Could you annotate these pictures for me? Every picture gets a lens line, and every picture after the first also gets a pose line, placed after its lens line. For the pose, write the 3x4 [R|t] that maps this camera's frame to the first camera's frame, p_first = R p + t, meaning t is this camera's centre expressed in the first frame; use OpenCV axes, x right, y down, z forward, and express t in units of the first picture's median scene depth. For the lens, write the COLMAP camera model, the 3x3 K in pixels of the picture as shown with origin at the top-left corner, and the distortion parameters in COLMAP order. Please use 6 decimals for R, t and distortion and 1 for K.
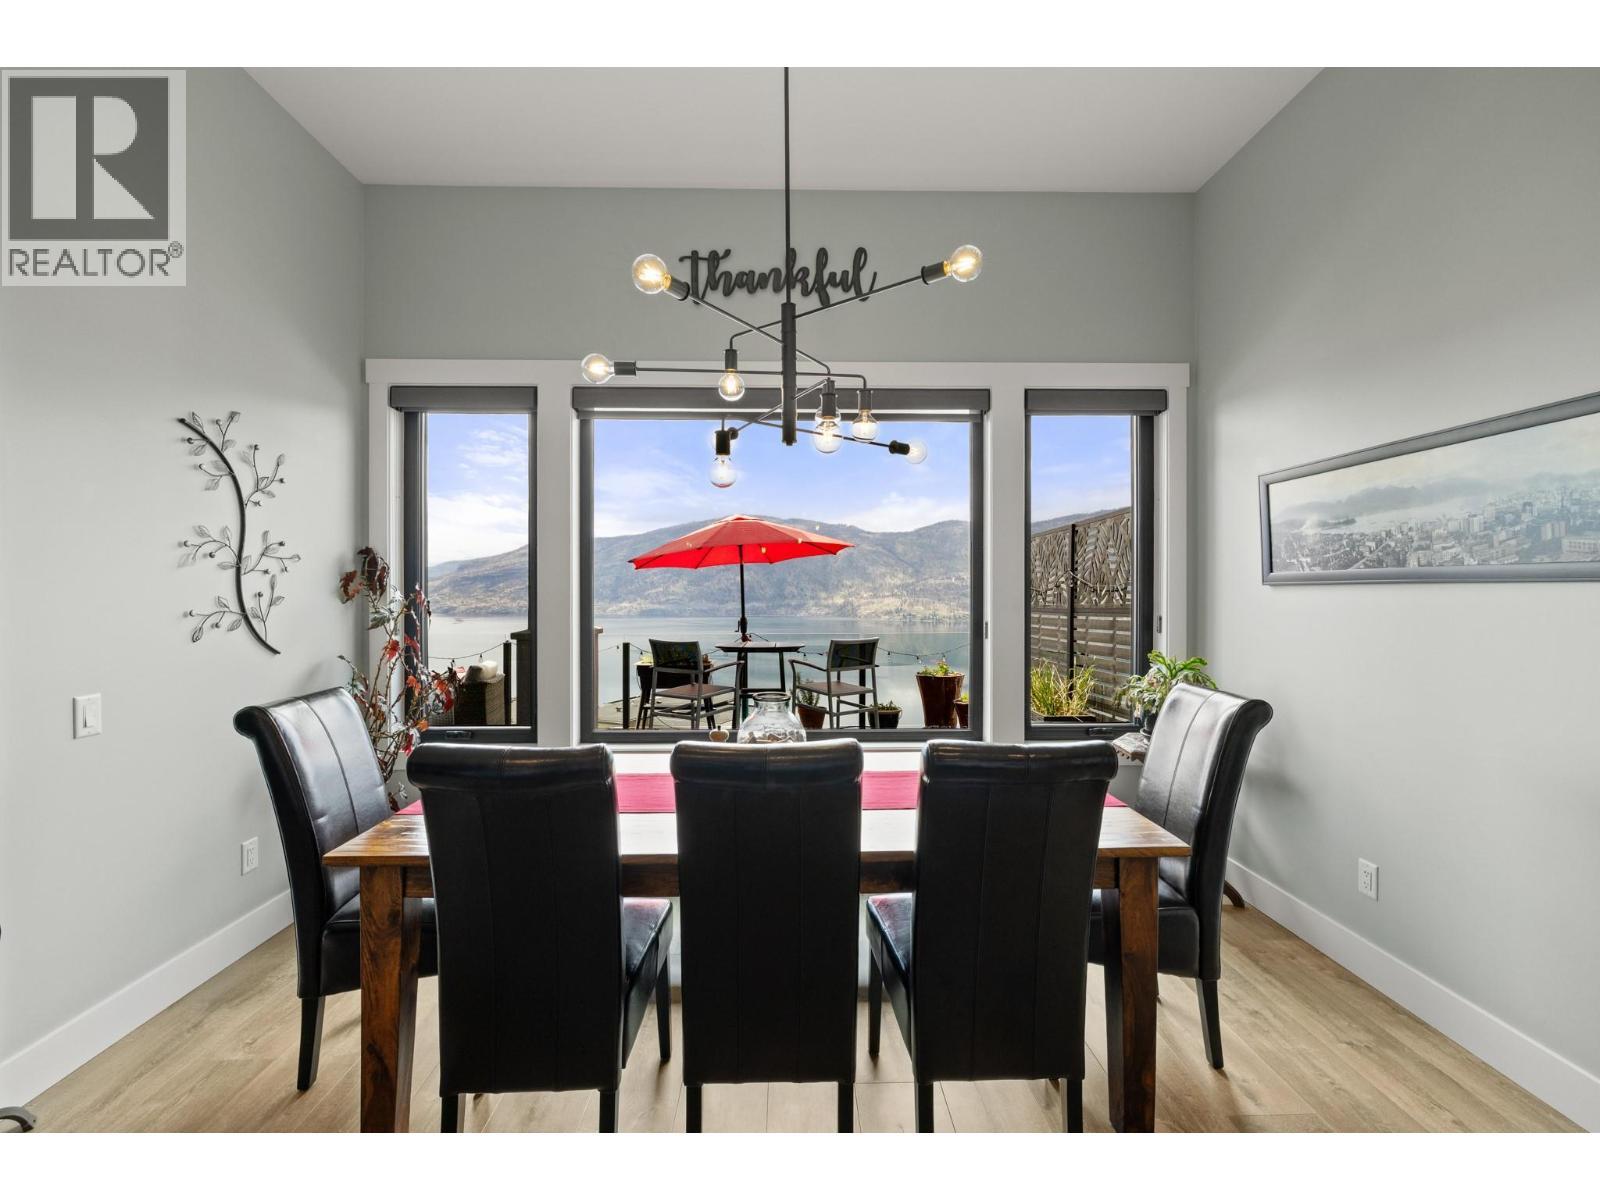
lens RADIAL K [[673.8, 0, 797.9], [0, 673.8, 601.9], [0, 0, 1]] dist [0.000955, 0.000042]
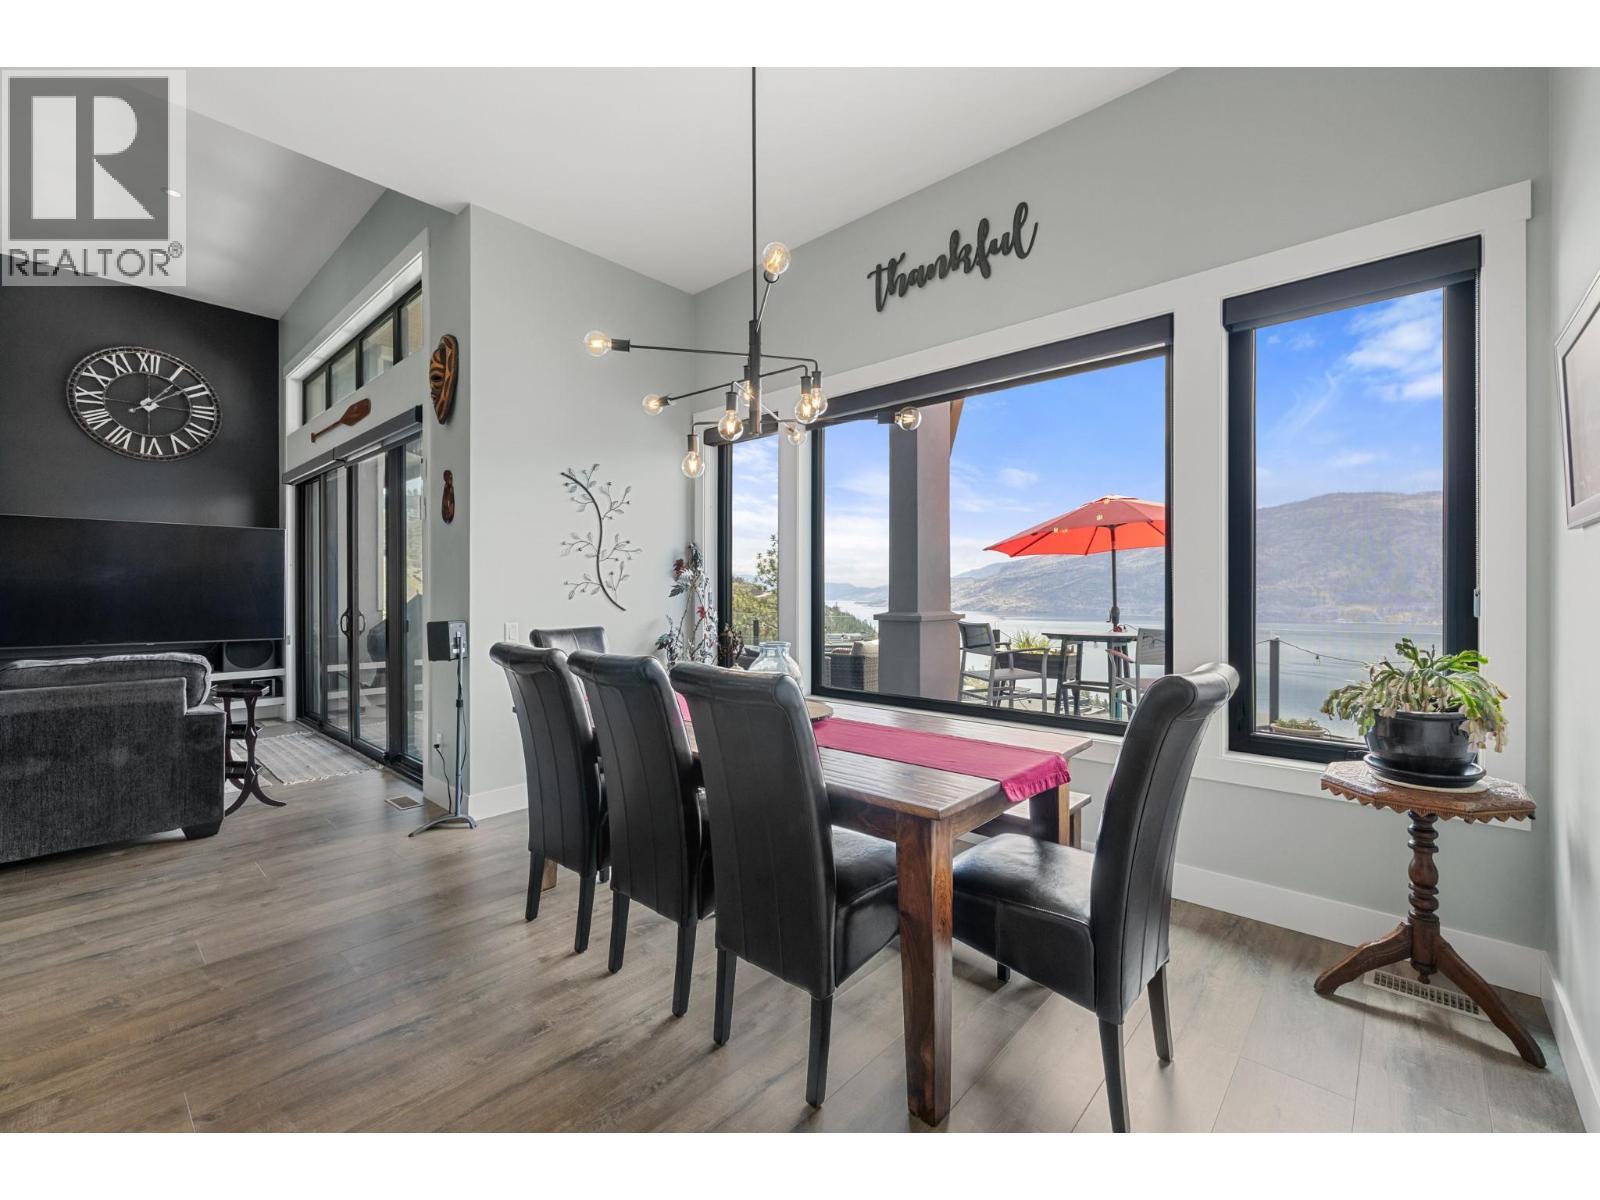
lens RADIAL K [[678.6, 0, 795.2], [0, 678.6, 594.0], [0, 0, 1]] dist [0.000168, 0.000071]
pose [[0.725897, 0.002444, -0.687799, 0.524549], [-0.010315, 0.999920, -0.007333, 0.037253], [0.687726, 0.012417, 0.725864, 0.091232]]
